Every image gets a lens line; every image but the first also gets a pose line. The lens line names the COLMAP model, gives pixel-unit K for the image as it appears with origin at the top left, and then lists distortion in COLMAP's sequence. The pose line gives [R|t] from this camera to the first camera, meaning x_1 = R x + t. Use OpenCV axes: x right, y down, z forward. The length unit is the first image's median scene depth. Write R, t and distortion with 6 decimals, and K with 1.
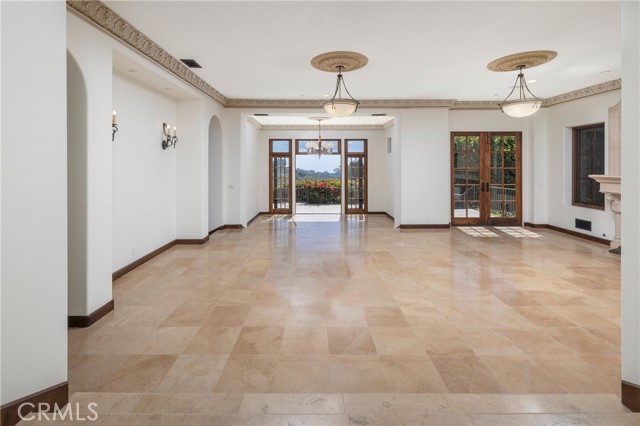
lens RADIAL K [[284.0, 0, 315.8], [0, 284.0, 166.9], [0, 0, 1]] dist [0.001657, 0.000183]
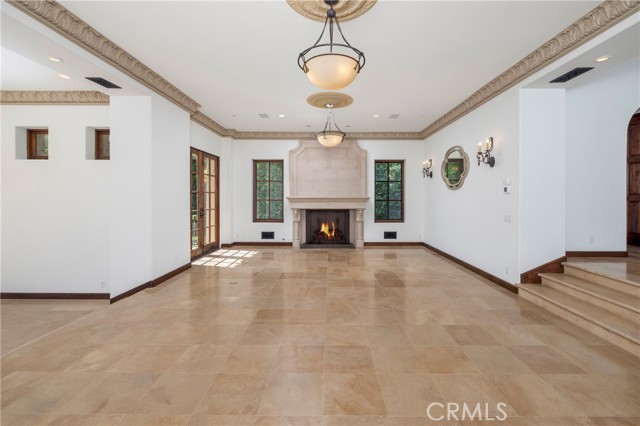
lens RADIAL K [[275.5, 0, 326.8], [0, 275.5, 199.6], [0, 0, 1]] dist [0.001453, -0.000260]
pose [[0.005934, -0.005214, 0.999969, -0.308298], [0.005809, 0.999970, 0.005179, 0.030113], [-0.999966, 0.005778, 0.005965, 0.666363]]
